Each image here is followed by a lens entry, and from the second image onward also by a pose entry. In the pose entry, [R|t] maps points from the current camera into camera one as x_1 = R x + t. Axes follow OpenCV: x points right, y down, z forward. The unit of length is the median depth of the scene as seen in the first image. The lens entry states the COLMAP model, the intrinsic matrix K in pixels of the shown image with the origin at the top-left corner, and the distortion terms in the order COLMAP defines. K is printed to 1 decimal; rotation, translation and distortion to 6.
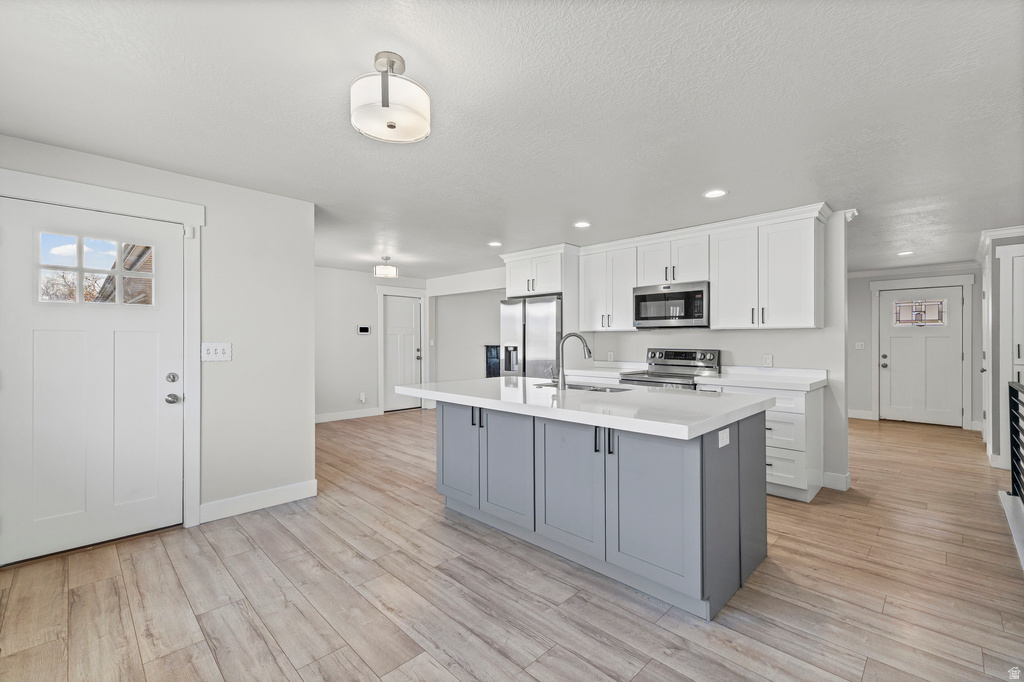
lens RADIAL K [[436.8, 0, 512.2], [0, 436.8, 339.2], [0, 0, 1]] dist [0.001803, 0.000077]
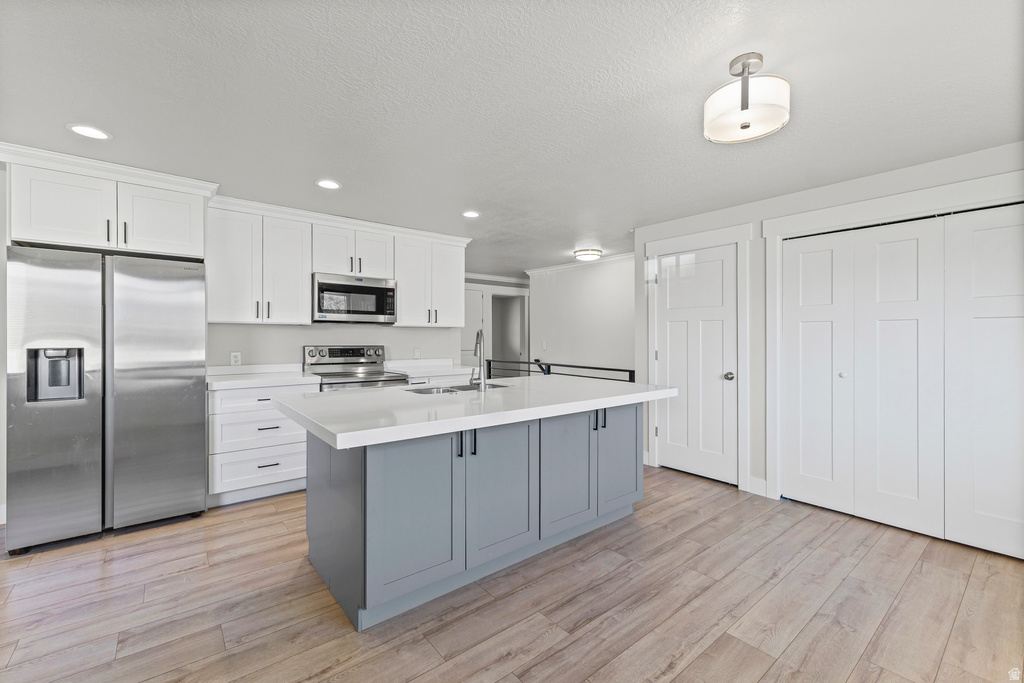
lens RADIAL K [[432.0, 0, 518.1], [0, 432.0, 335.5], [0, 0, 1]] dist [0.002702, 0.000384]
pose [[0.103468, 0.003945, 0.994625, -0.793507], [-0.006350, 0.999974, -0.003306, 0.001726], [-0.994613, -0.005974, 0.103490, 0.854867]]
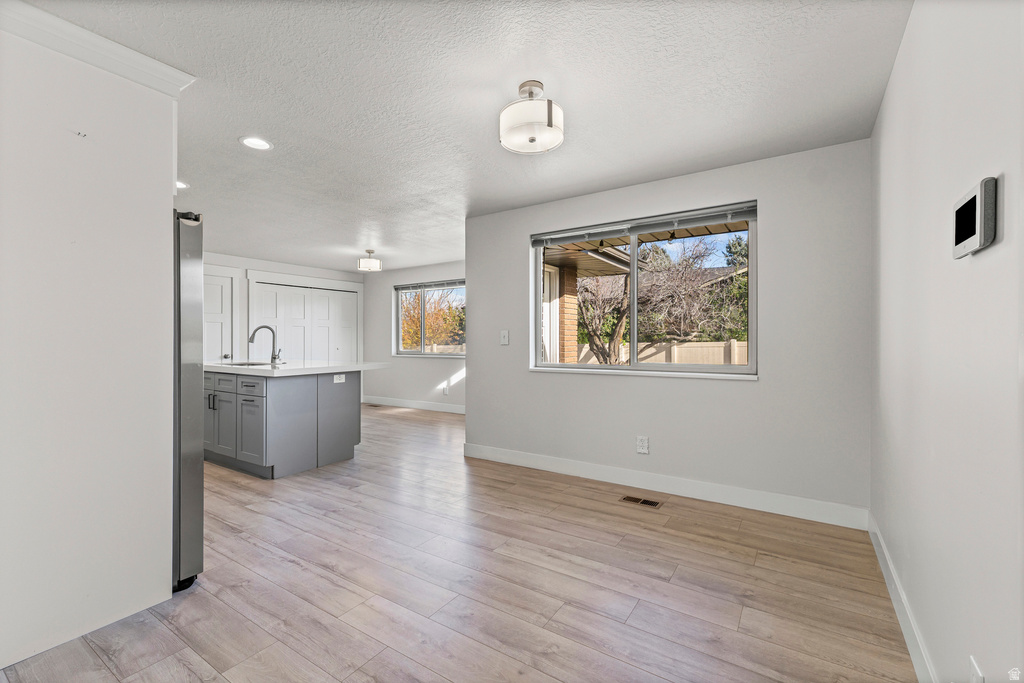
lens RADIAL K [[436.8, 0, 512.2], [0, 436.8, 339.7], [0, 0, 1]] dist [0.001803, 0.000077]
pose [[-0.980035, -0.000869, -0.198821, -0.411934], [0.000120, 0.999988, -0.004965, 0.043363], [0.198823, -0.004890, -0.980023, 2.741212]]
